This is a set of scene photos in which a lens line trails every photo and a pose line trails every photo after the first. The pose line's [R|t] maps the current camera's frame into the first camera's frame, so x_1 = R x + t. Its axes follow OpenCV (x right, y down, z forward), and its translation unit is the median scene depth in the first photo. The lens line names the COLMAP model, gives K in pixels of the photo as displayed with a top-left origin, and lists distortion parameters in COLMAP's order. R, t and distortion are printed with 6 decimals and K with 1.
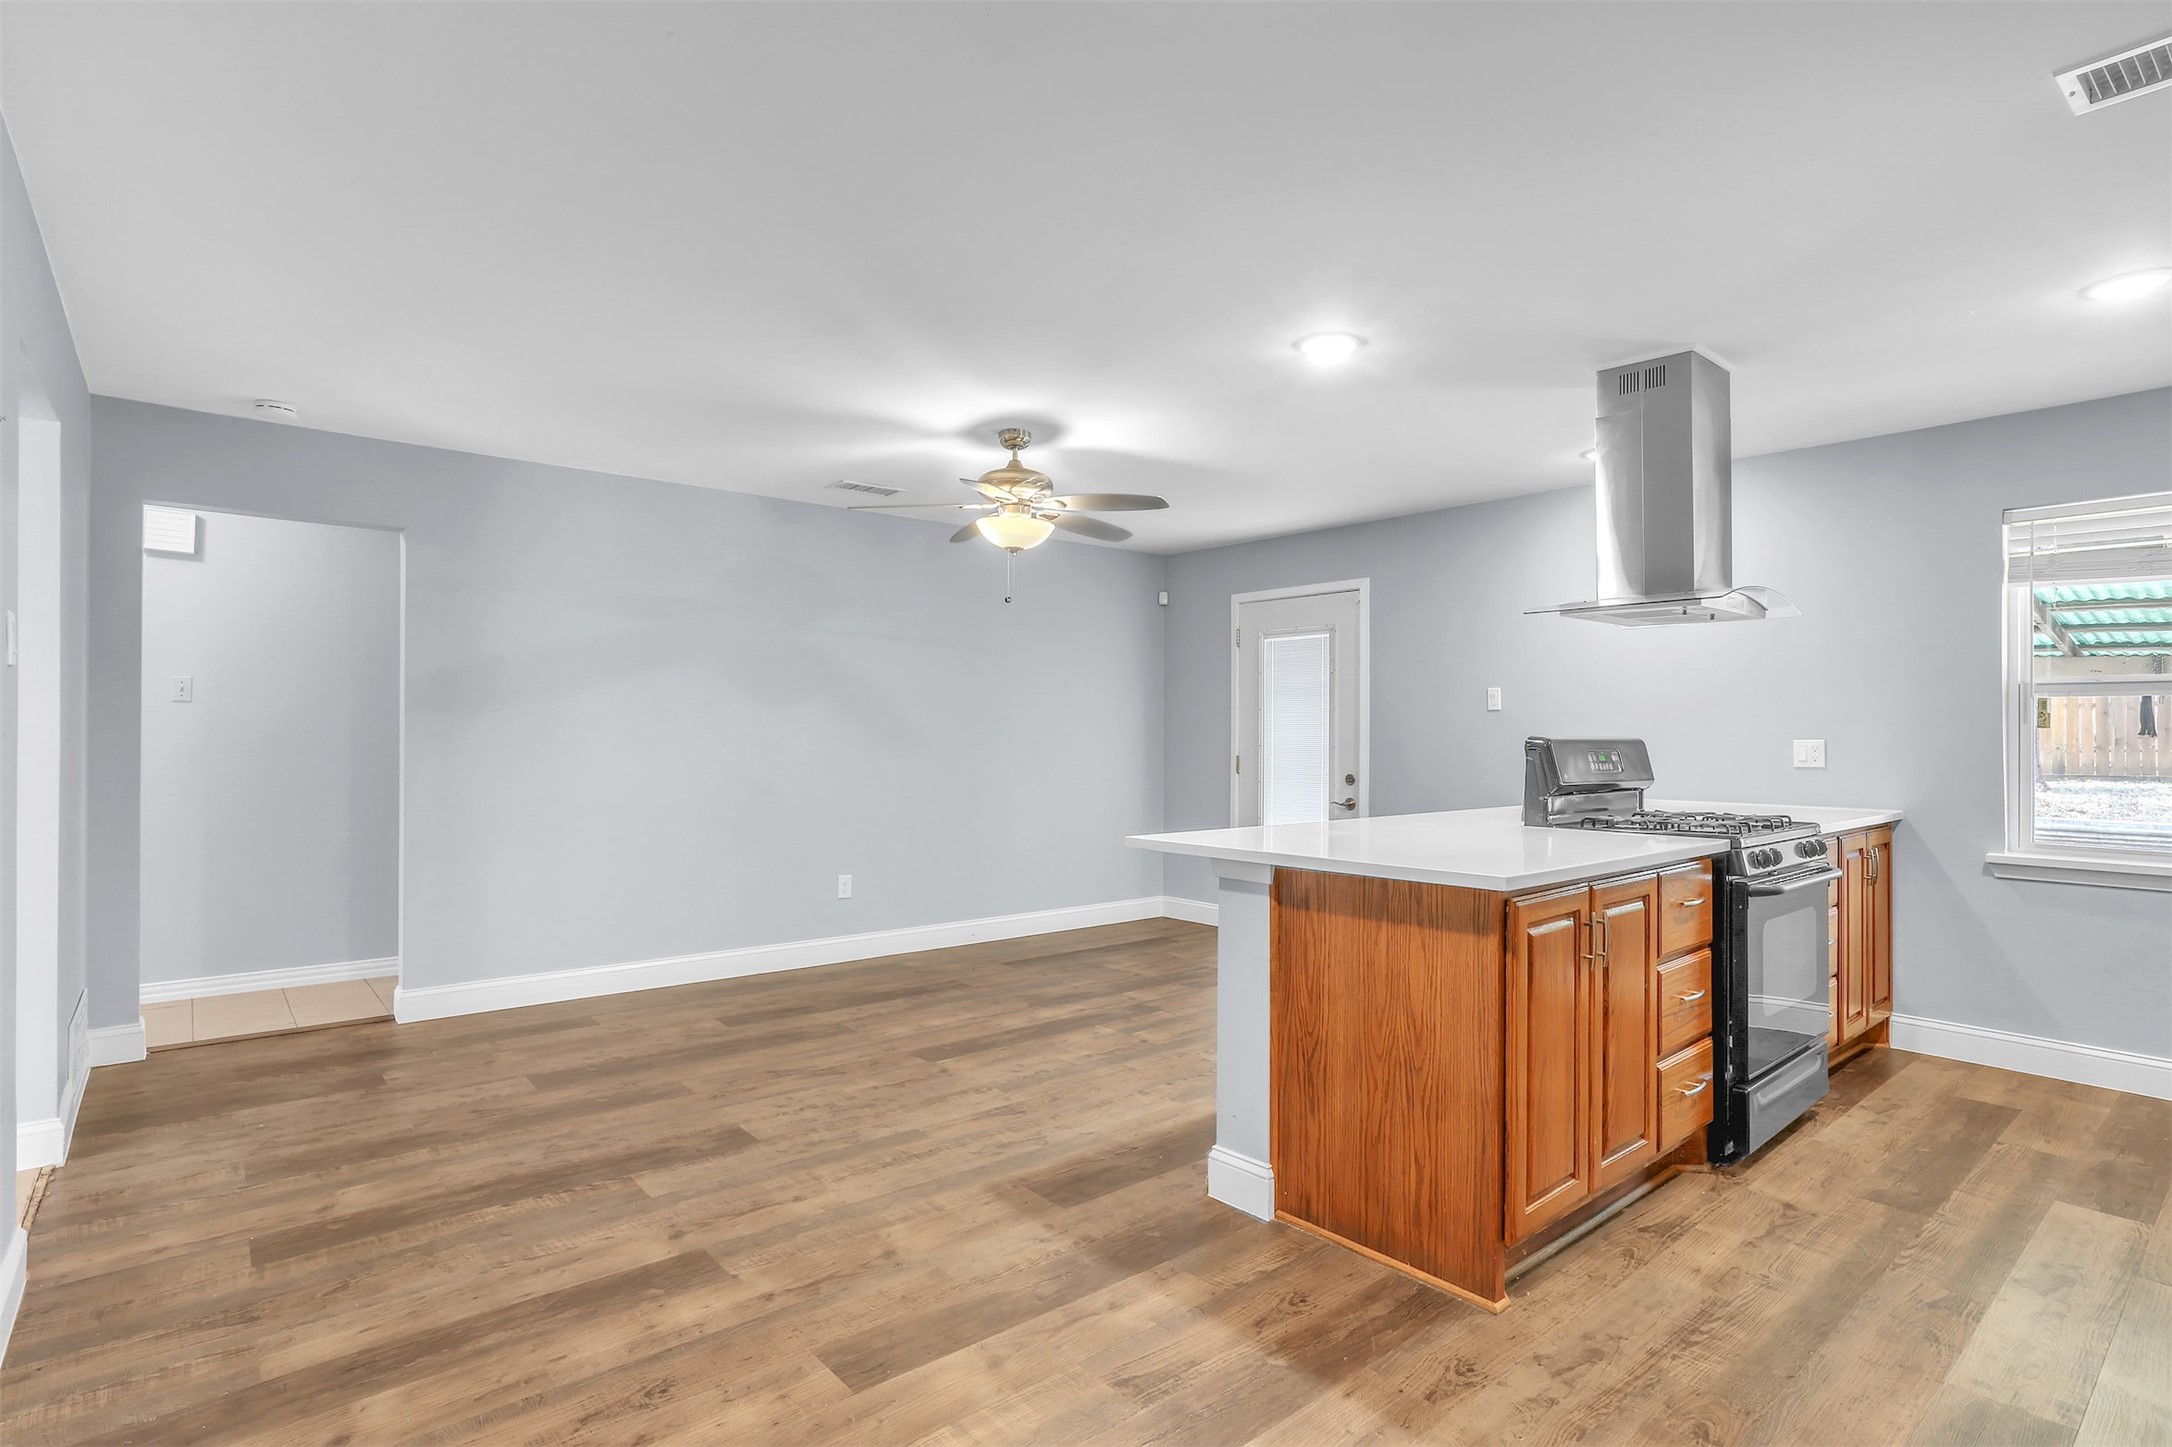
lens RADIAL K [[1062.1, 0, 1076.4], [0, 1062.1, 717.3], [0, 0, 1]] dist [-0.056998, 0.032385]
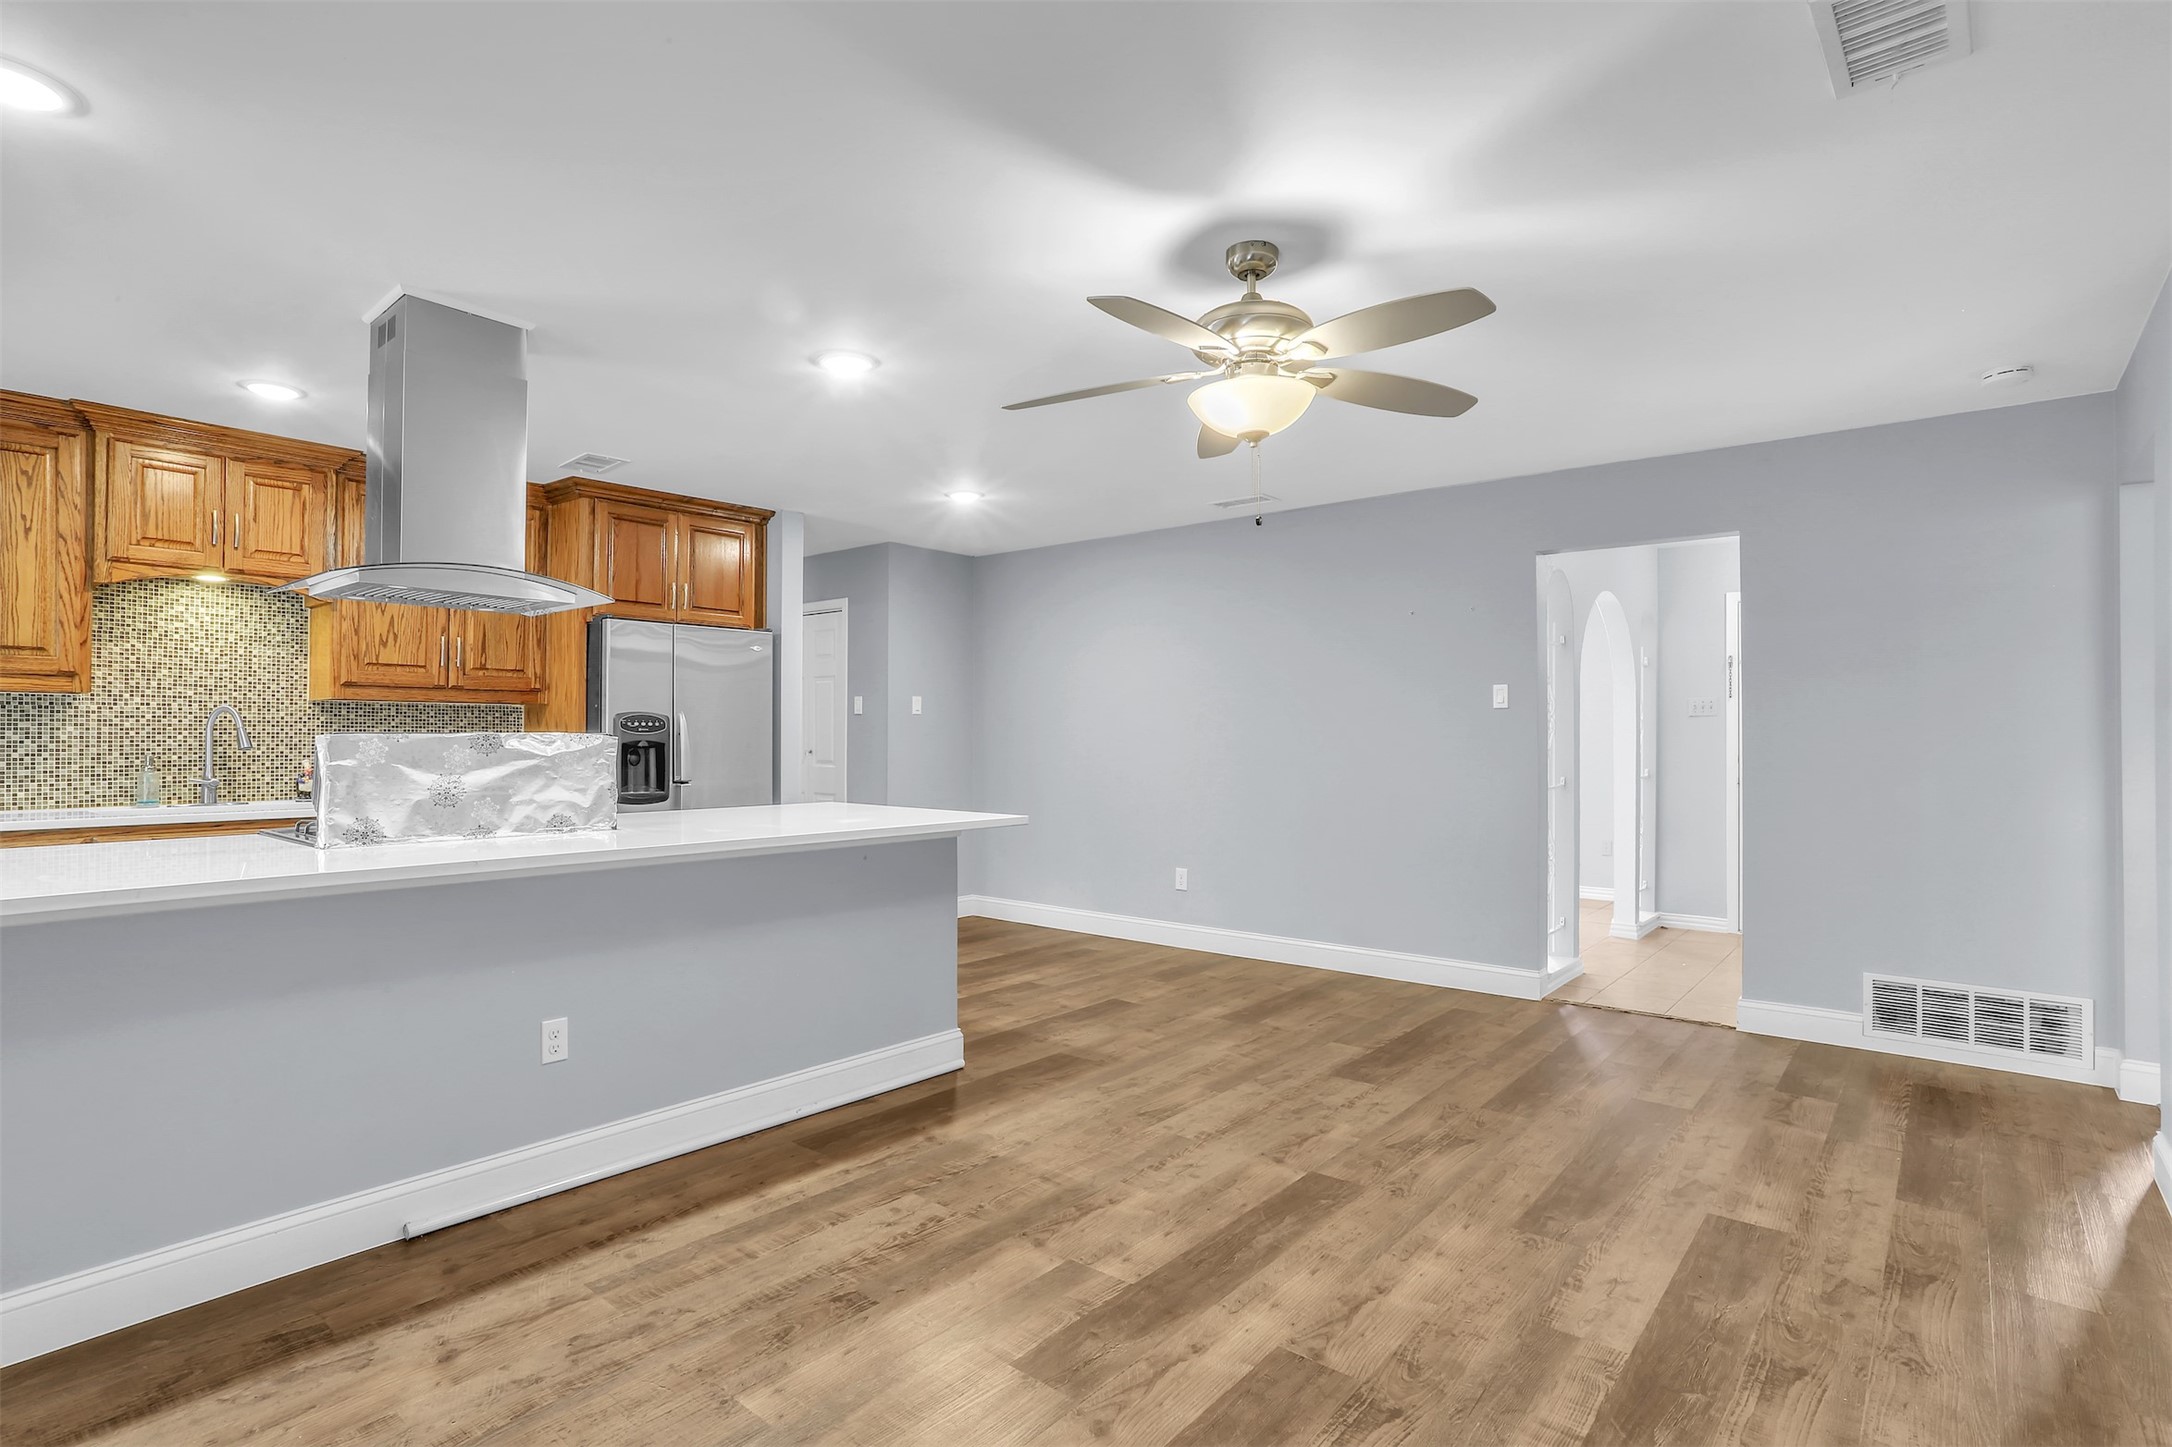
lens RADIAL K [[1073.8, 0, 1092.1], [0, 1073.8, 727.1], [0, 0, 1]] dist [-0.060394, 0.033037]
pose [[-0.981705, -0.006463, -0.190300, 0.188675], [-0.002099, 0.999730, -0.023125, 0.031175], [0.190399, -0.022302, -0.981454, 1.995269]]
